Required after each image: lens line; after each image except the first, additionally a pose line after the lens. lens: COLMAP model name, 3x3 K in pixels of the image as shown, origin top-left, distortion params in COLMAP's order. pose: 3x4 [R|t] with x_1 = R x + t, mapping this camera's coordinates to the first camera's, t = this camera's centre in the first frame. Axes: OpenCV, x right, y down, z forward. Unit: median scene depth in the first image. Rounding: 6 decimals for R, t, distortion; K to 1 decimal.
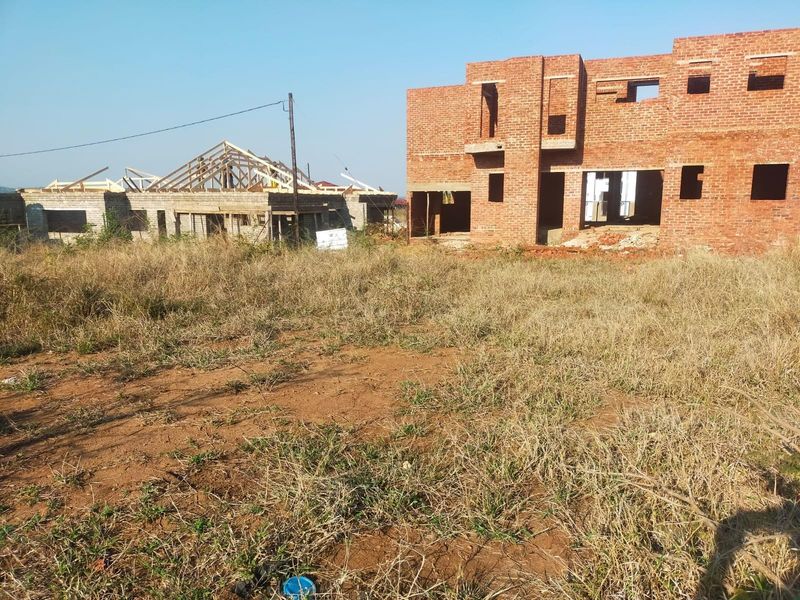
lens RADIAL K [[600.8, 0, 403.4], [0, 600.8, 307.1], [0, 0, 1]] dist [0.053354, -0.058788]
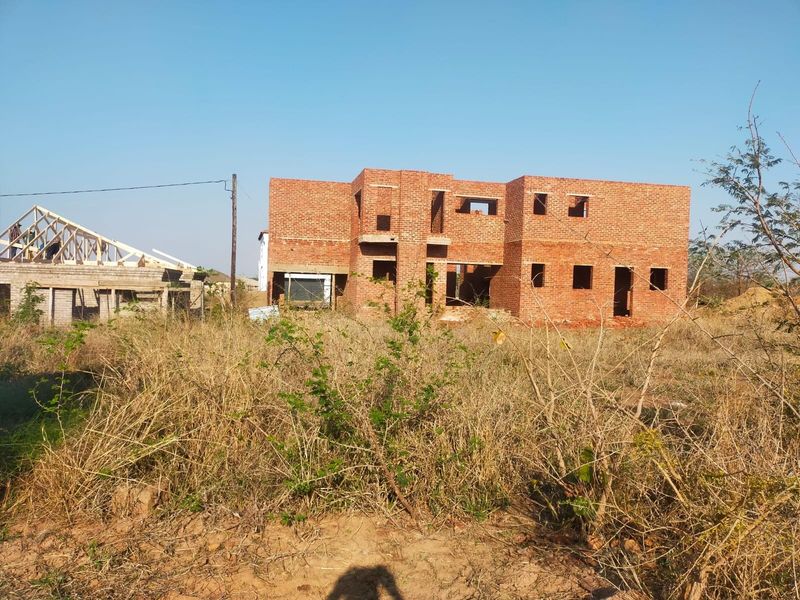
lens RADIAL K [[600.8, 0, 401.2], [0, 600.8, 299.8], [0, 0, 1]] dist [0.053354, -0.058788]
pose [[0.829400, 0.013509, 0.558493, -0.477036], [0.069799, 0.989368, -0.127587, 0.004594], [-0.554278, 0.144803, 0.819639, 0.038018]]
